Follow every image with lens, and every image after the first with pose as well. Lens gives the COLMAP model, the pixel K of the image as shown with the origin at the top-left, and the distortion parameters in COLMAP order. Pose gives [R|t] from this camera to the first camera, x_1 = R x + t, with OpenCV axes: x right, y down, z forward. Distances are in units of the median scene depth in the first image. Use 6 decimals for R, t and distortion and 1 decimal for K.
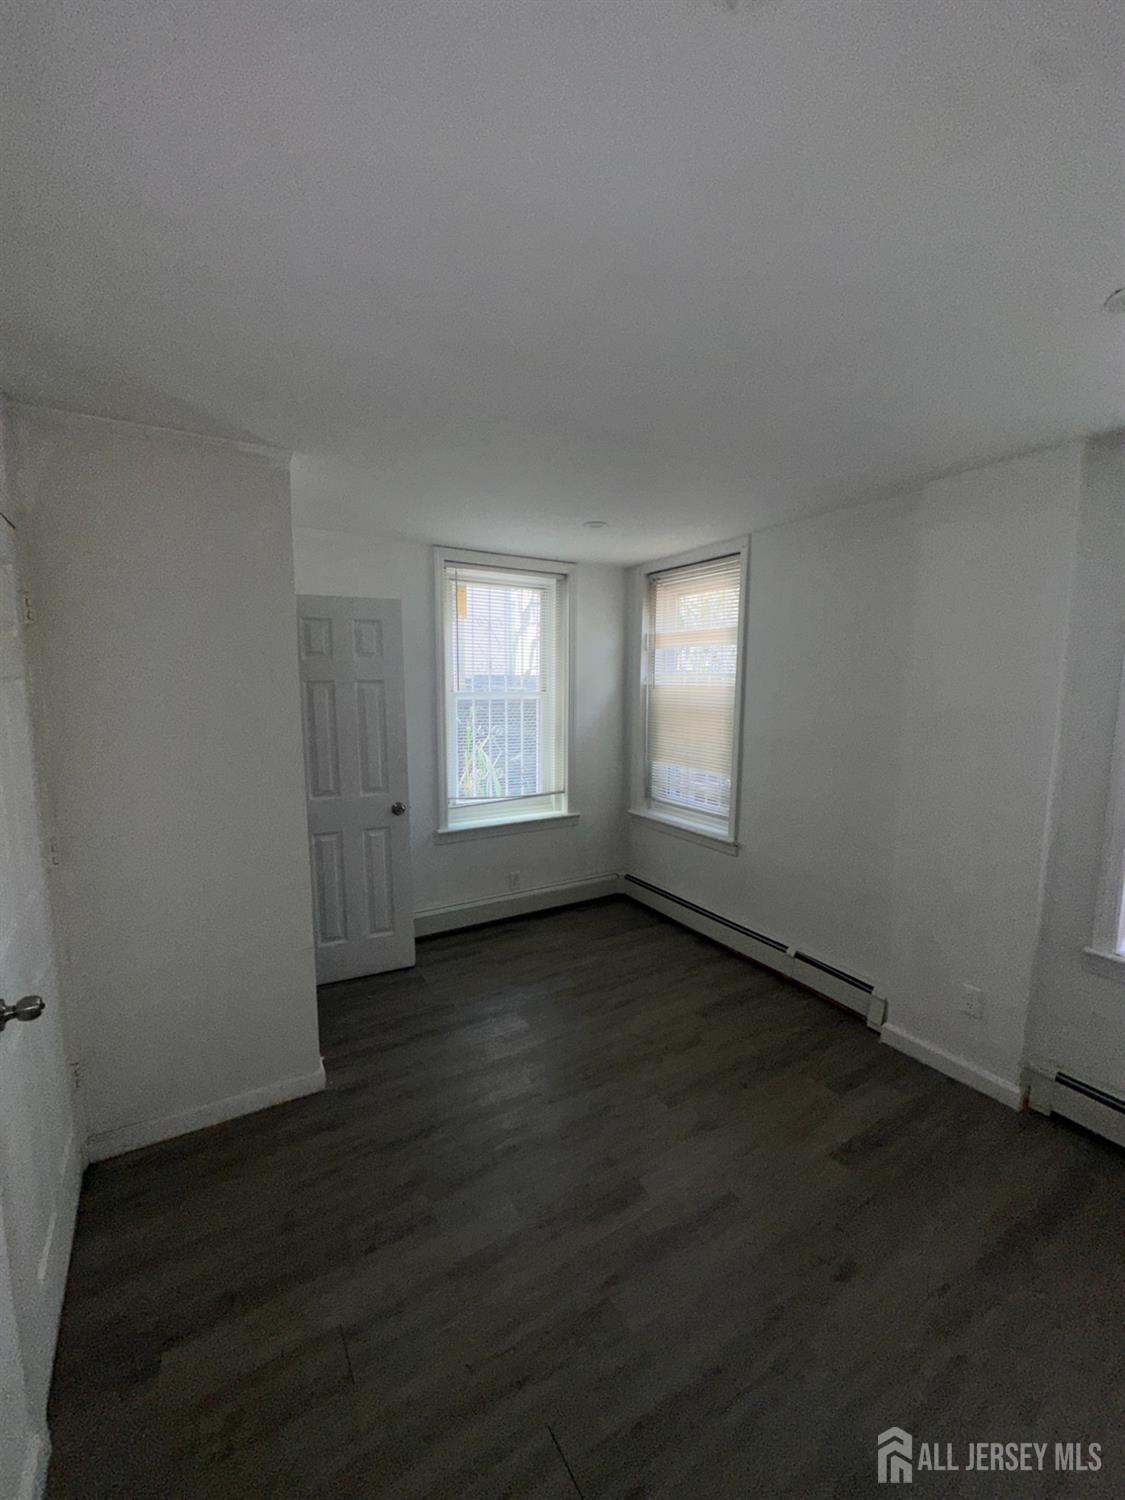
lens RADIAL K [[597.0, 0, 562.5], [0, 597.0, 750.0], [0, 0, 1]] dist [-0.001163, -0.000203]
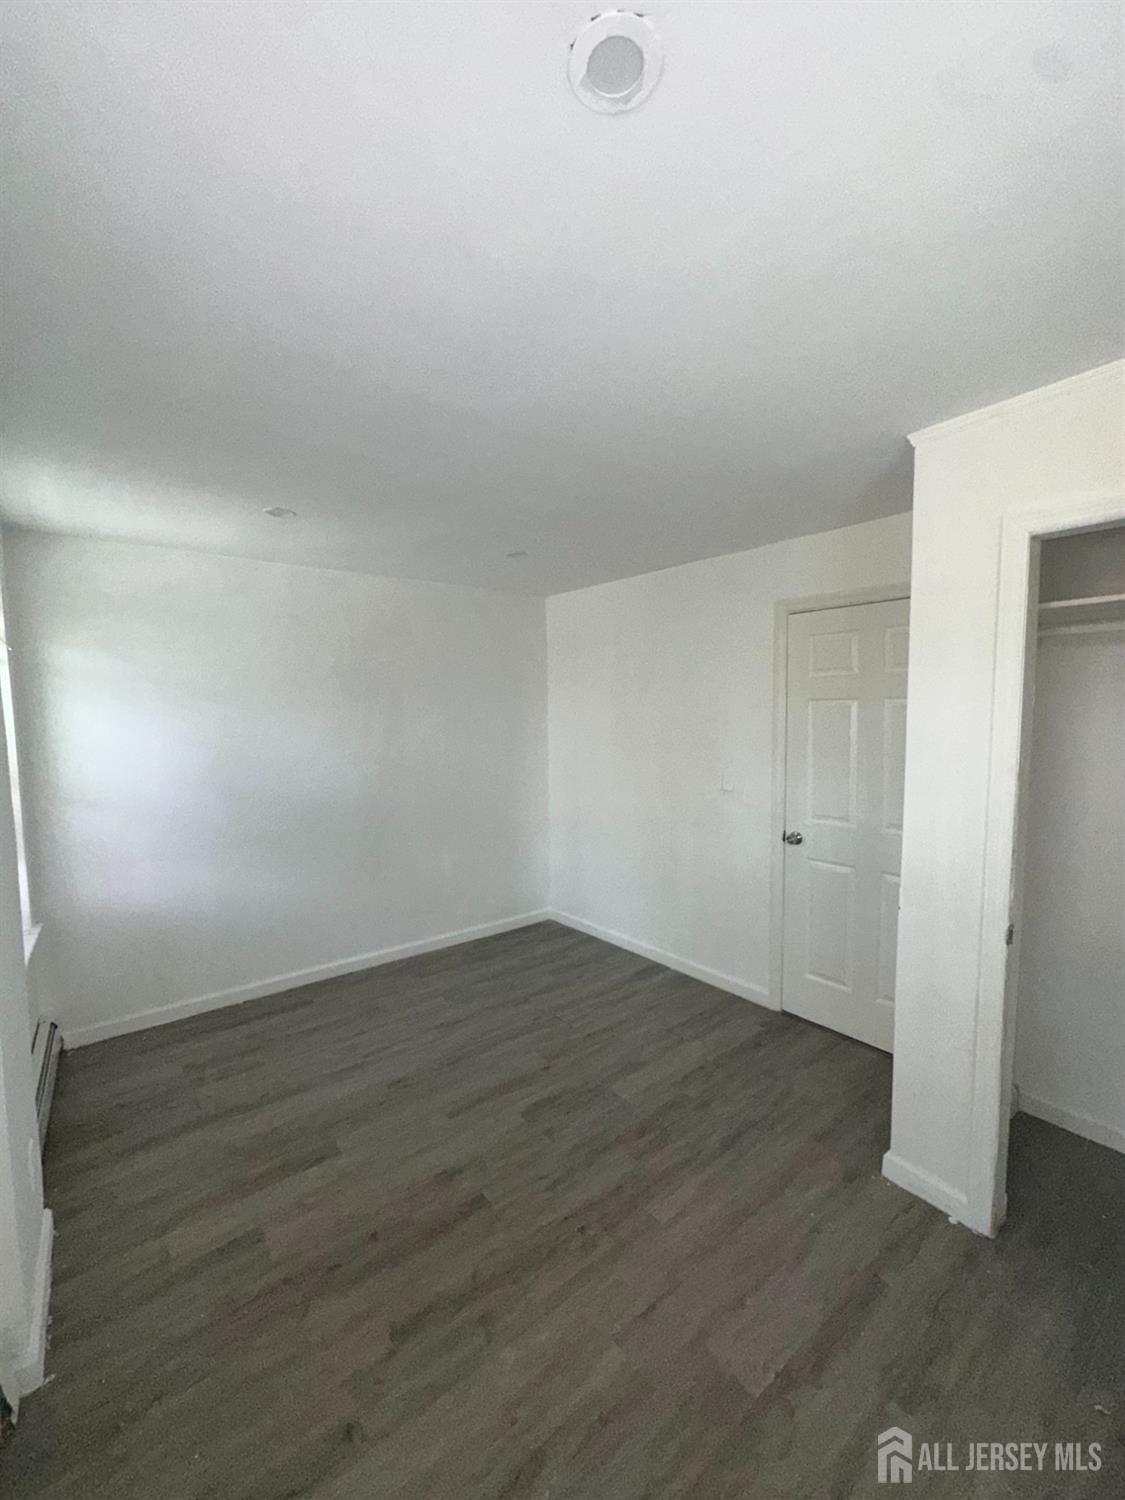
lens RADIAL K [[597.0, 0, 562.5], [0, 597.0, 750.0], [0, 0, 1]] dist [-0.001163, -0.000203]
pose [[-0.992224, 0.015207, -0.123533, 0.181226], [-0.007634, 0.983204, 0.182349, -0.210961], [0.124231, 0.181874, -0.975443, 1.950166]]
